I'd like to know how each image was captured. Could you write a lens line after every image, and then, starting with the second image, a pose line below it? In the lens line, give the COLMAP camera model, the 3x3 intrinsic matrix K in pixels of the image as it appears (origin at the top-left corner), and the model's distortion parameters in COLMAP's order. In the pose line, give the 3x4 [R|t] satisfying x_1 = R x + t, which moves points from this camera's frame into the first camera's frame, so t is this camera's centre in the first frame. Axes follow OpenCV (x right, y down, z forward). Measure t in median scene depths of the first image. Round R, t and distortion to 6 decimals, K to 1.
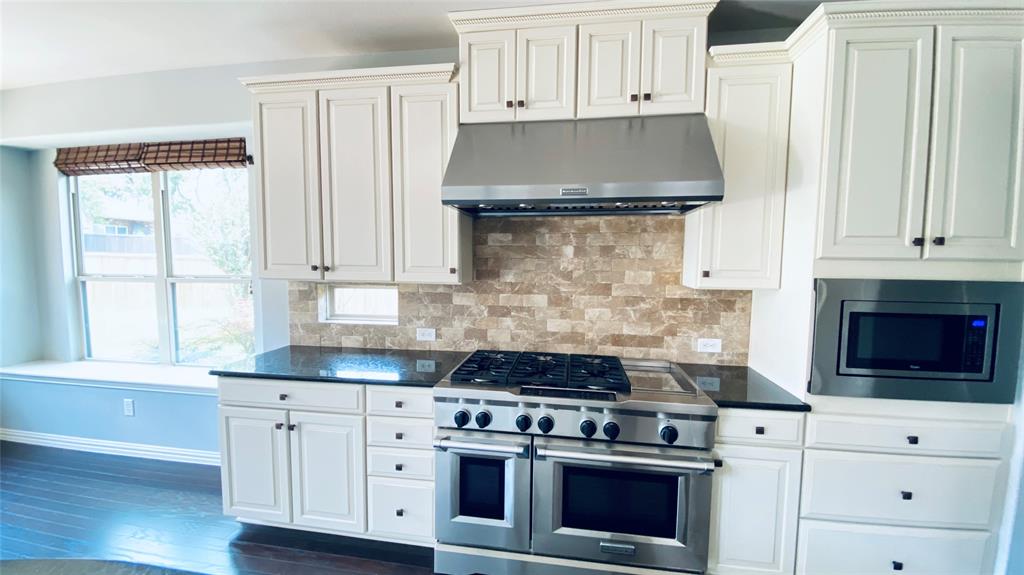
lens RADIAL K [[412.7, 0, 516.7], [0, 412.7, 287.6], [0, 0, 1]] dist [0.048254, -0.038635]
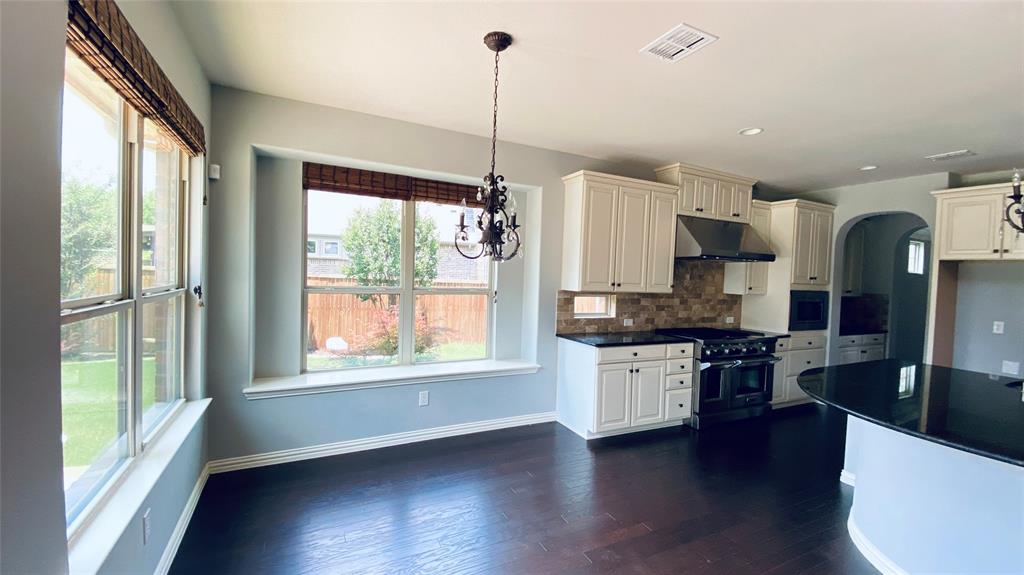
lens RADIAL K [[415.1, 0, 507.9], [0, 415.1, 289.0], [0, 0, 1]] dist [0.015671, -0.018727]
pose [[0.821940, 0.002217, 0.569570, -1.731964], [0.014809, 0.999571, -0.025262, 0.009251], [-0.569382, 0.029198, 0.821555, -0.167116]]
